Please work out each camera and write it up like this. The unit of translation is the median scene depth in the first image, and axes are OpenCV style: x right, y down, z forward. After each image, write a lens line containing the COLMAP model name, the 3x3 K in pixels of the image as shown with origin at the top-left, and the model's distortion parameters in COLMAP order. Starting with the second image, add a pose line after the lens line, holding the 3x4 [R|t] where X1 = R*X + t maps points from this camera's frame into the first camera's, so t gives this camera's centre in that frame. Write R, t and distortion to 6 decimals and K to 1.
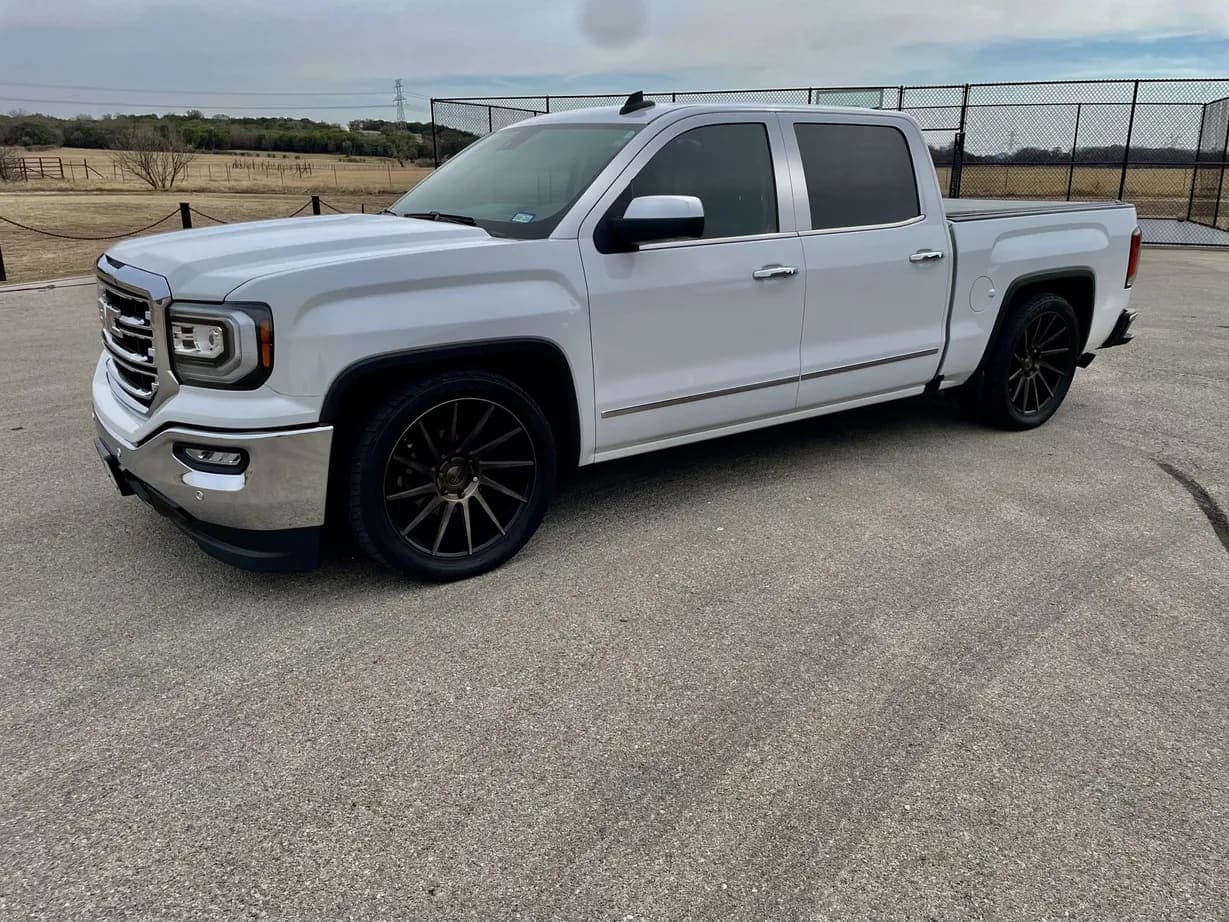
lens RADIAL K [[923.8, 0, 617.5], [0, 923.8, 457.8], [0, 0, 1]] dist [0.073003, -0.099453]
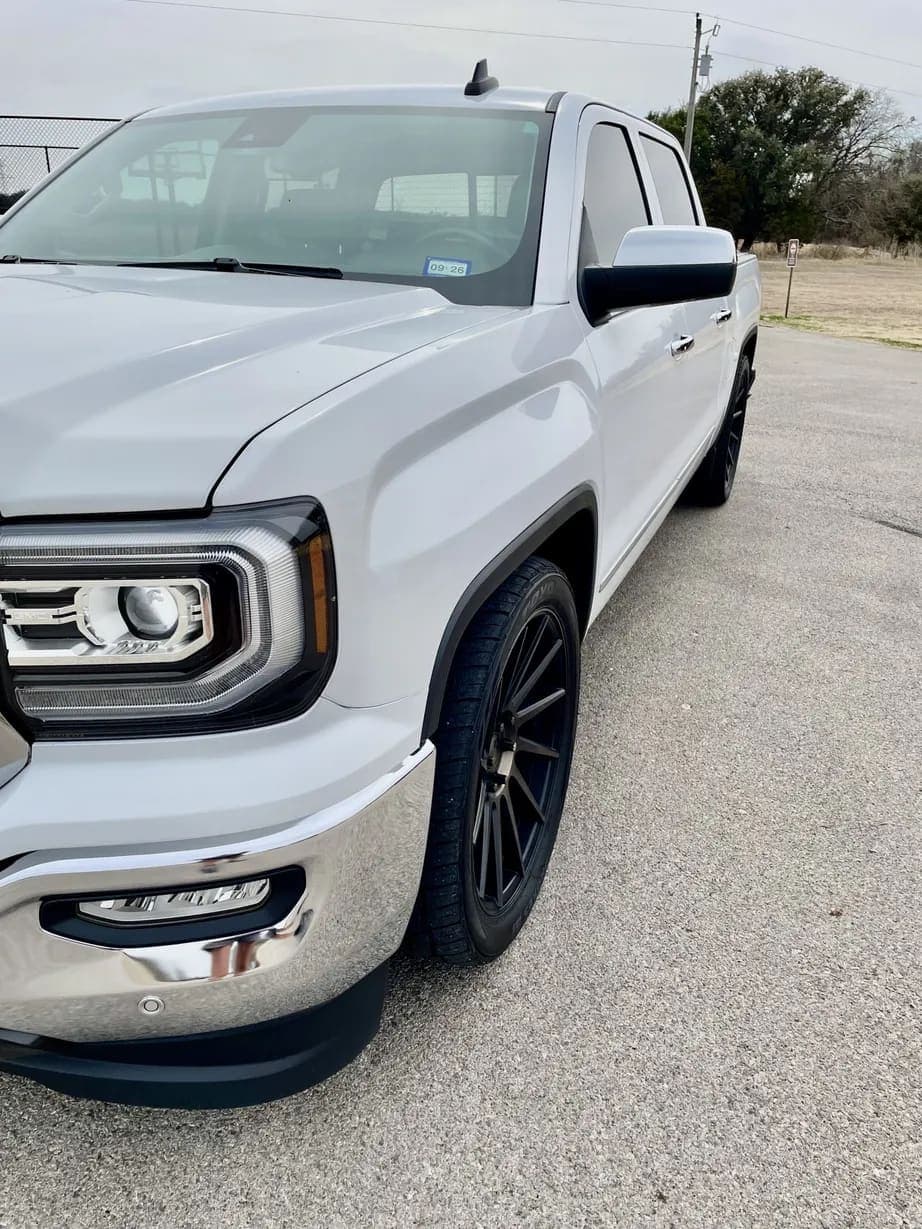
lens RADIAL K [[923.8, 0, 452.1], [0, 923.8, 616.9], [0, 0, 1]] dist [0.073003, -0.099453]
pose [[0.835488, -0.202752, 0.510736, -0.433486], [0.153292, 0.978540, 0.137698, -0.130269], [-0.527694, -0.036754, 0.848639, 0.517758]]
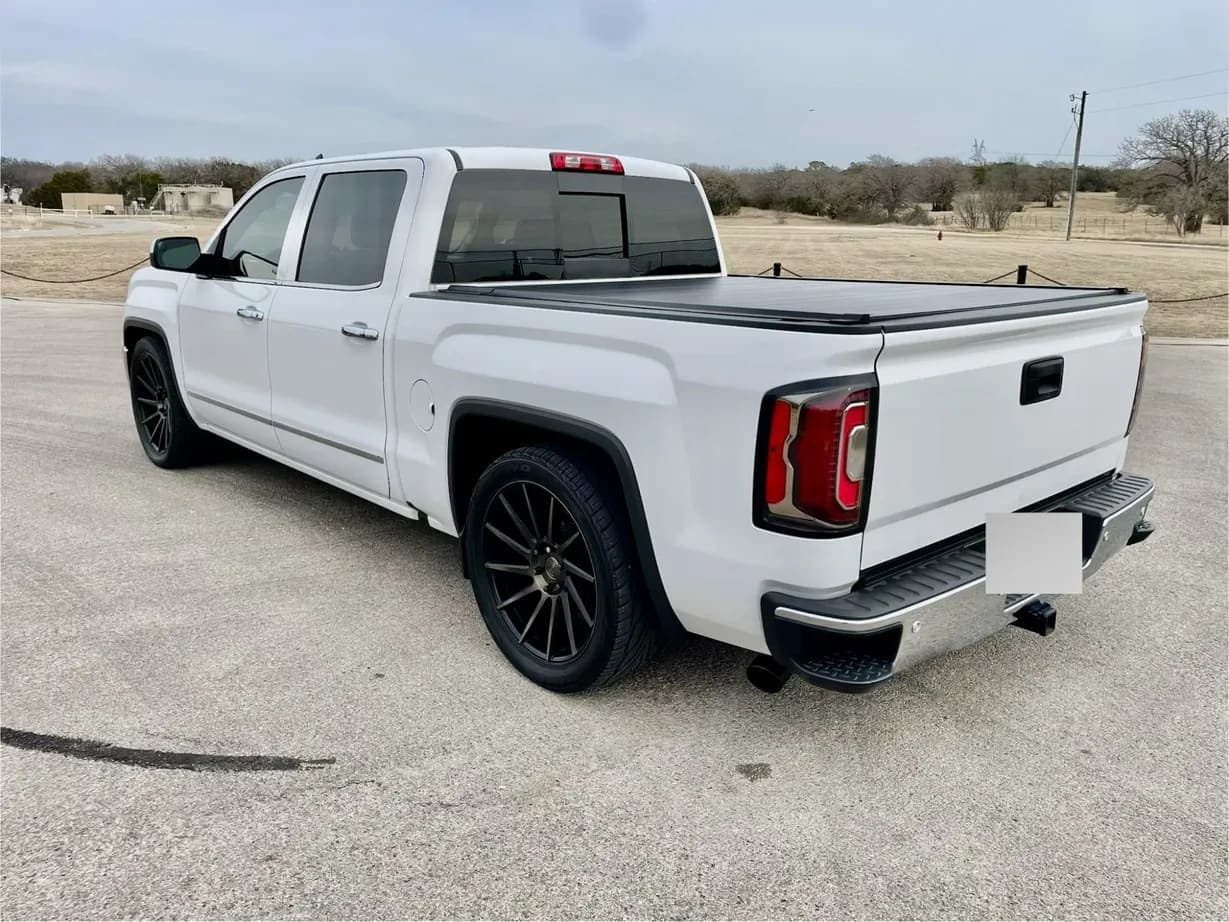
lens RADIAL K [[923.8, 0, 617.5], [0, 923.8, 457.8], [0, 0, 1]] dist [0.073003, -0.099453]
pose [[0.137852, 0.242340, -0.960348, 1.458196], [-0.298618, 0.934656, 0.192992, -0.428026], [0.944365, 0.260173, 0.201211, 1.381260]]
